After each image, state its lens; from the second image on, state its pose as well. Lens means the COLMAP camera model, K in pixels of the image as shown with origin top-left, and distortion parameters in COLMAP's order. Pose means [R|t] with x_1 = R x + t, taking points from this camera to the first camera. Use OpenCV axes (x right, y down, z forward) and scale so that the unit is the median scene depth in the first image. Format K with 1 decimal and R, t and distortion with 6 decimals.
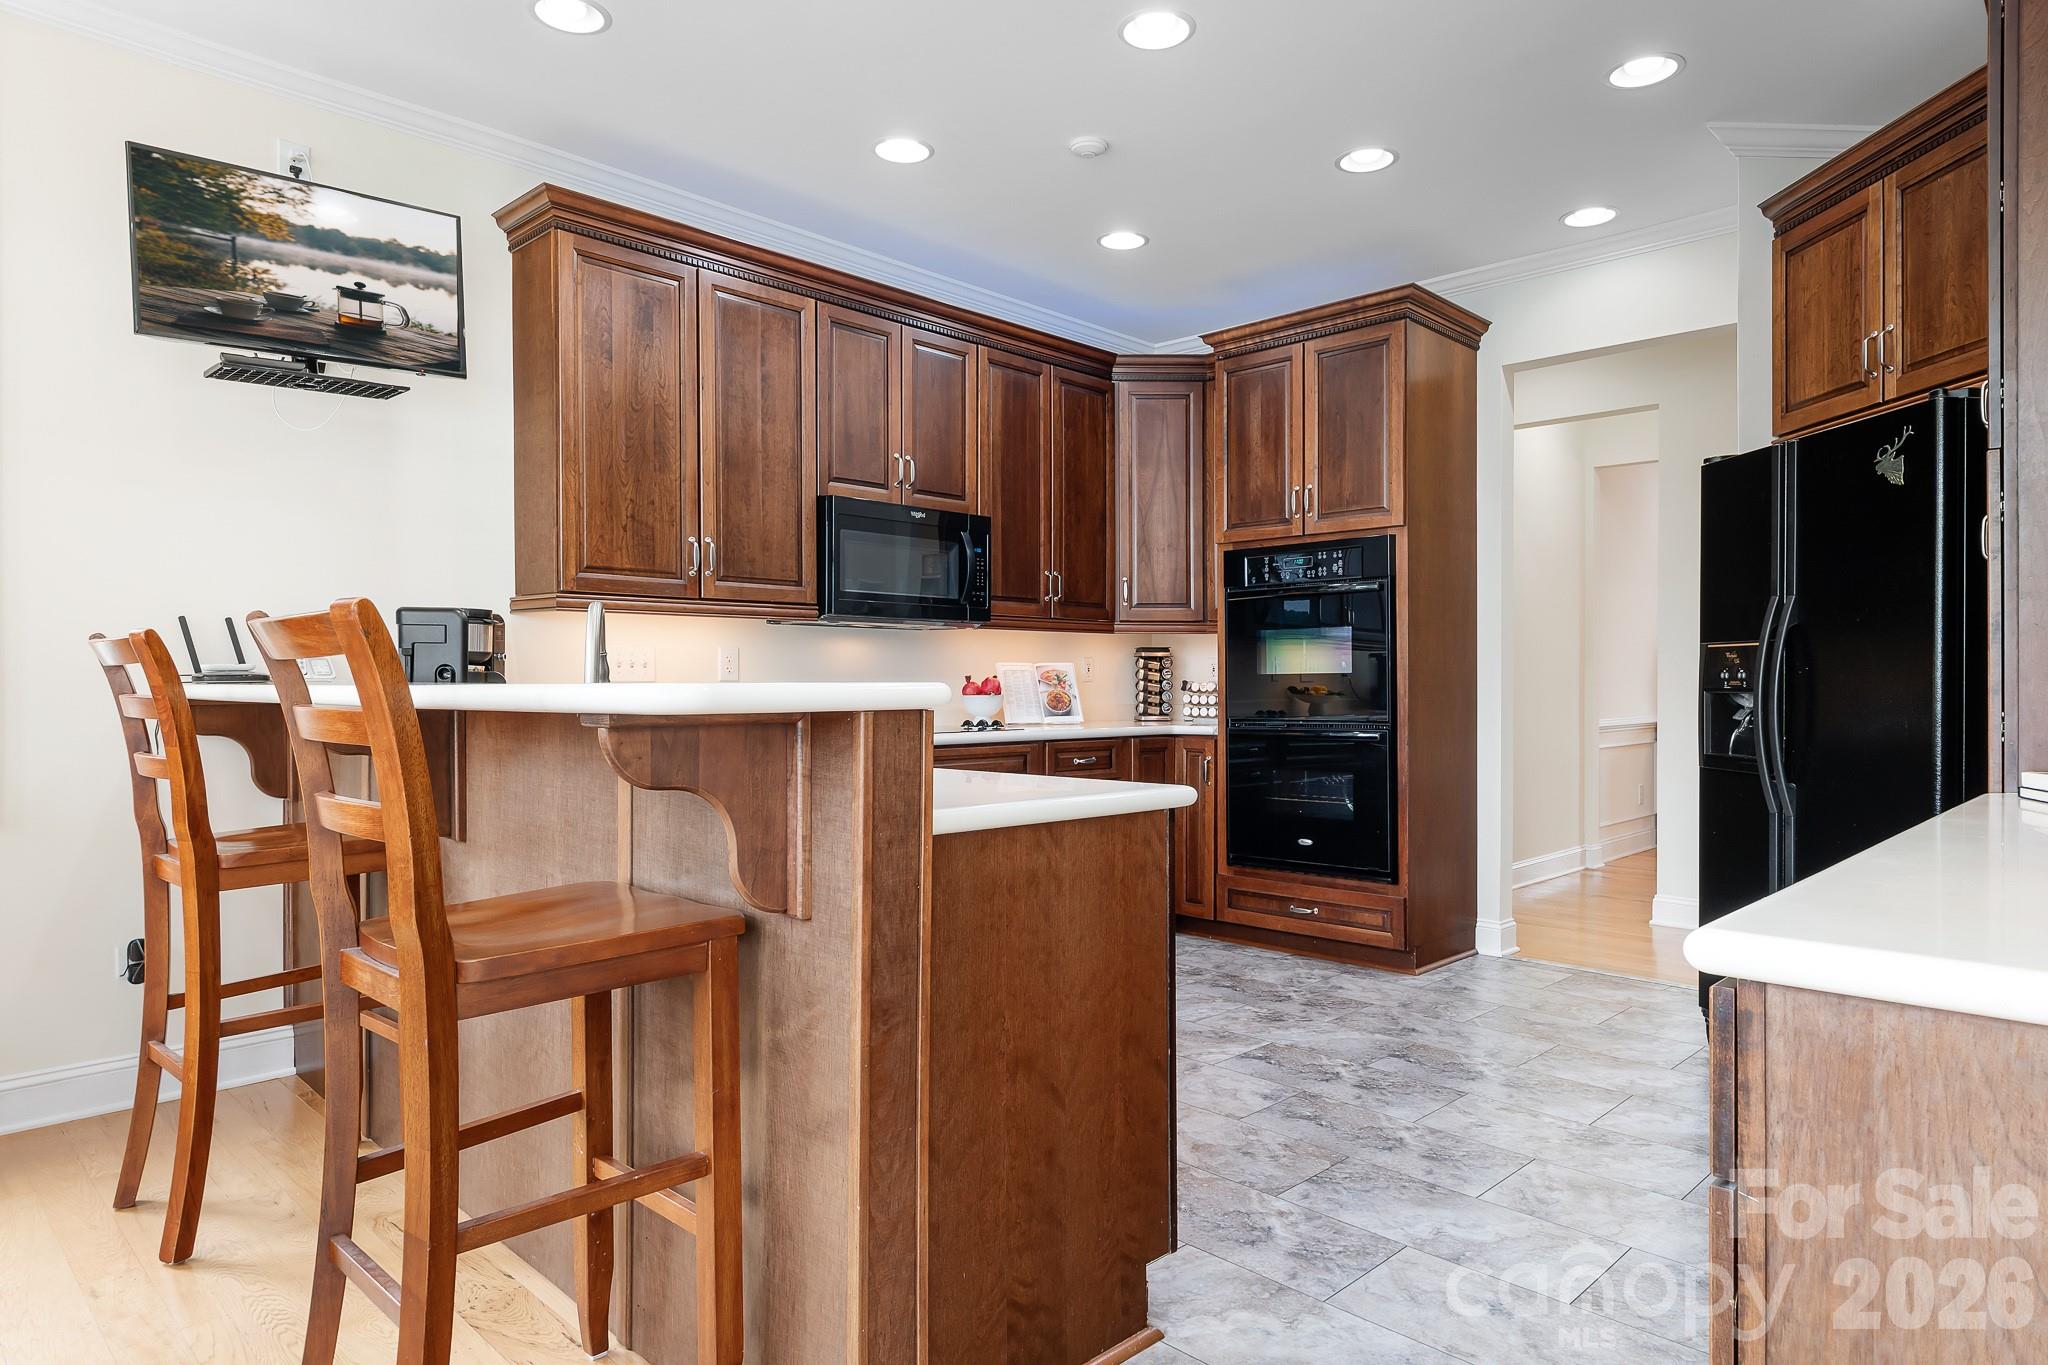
lens RADIAL K [[1220.6, 0, 1020.7], [0, 1220.6, 685.4], [0, 0, 1]] dist [-0.043841, -0.004051]
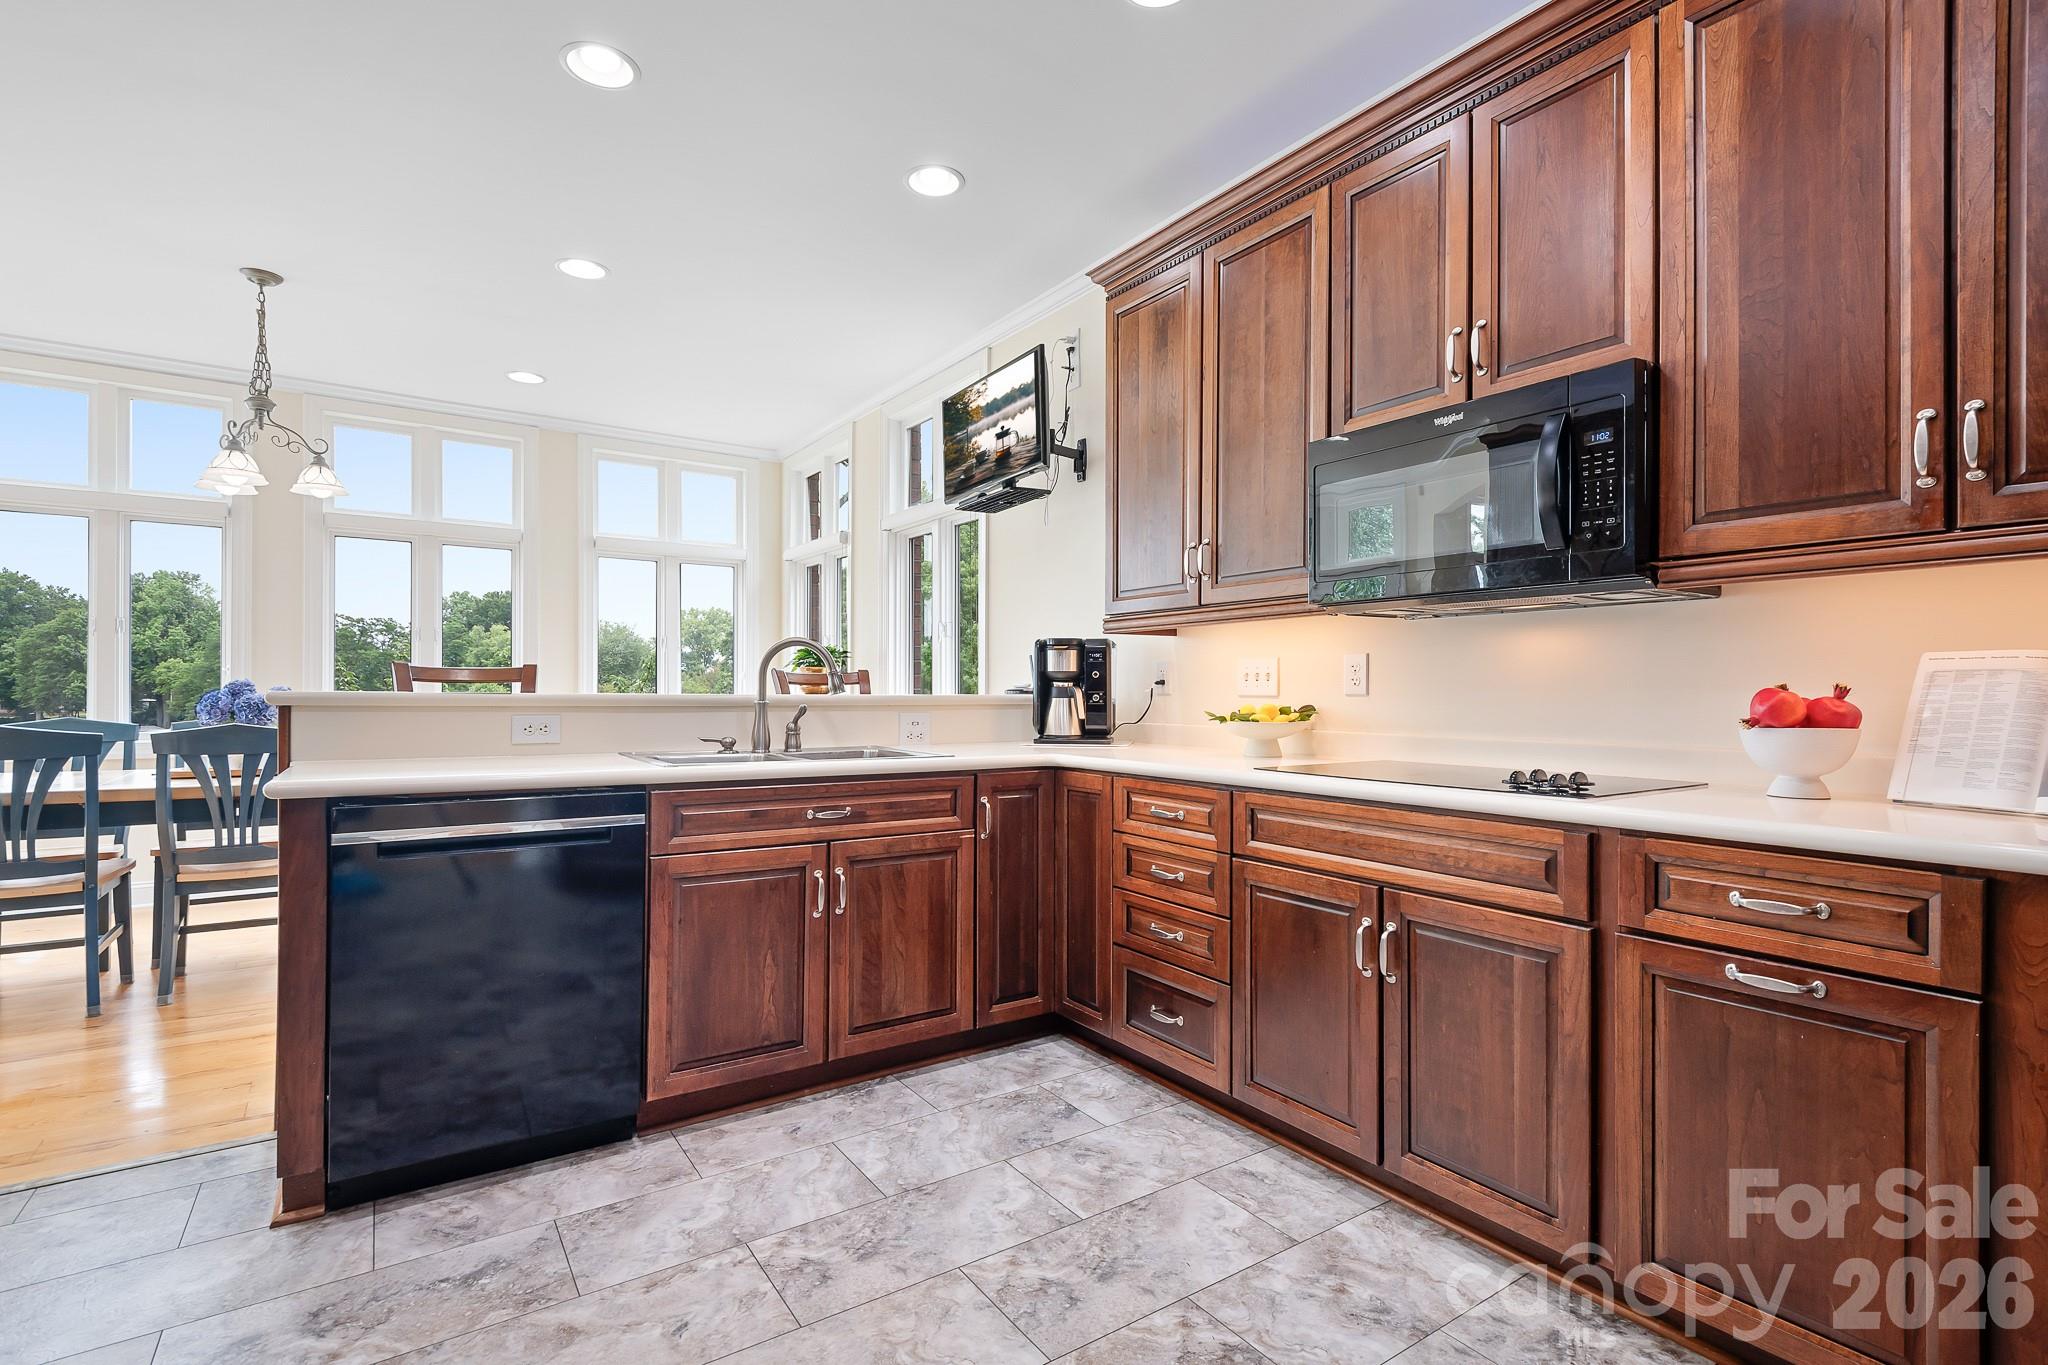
lens RADIAL K [[957.3, 0, 1043.7], [0, 957.3, 689.1], [0, 0, 1]] dist [0.003882, -0.003920]
pose [[-0.199979, -0.007086, -0.979775, 0.609707], [-0.011053, 0.999927, -0.004975, -0.002513], [0.979738, 0.009834, -0.200042, 1.299470]]
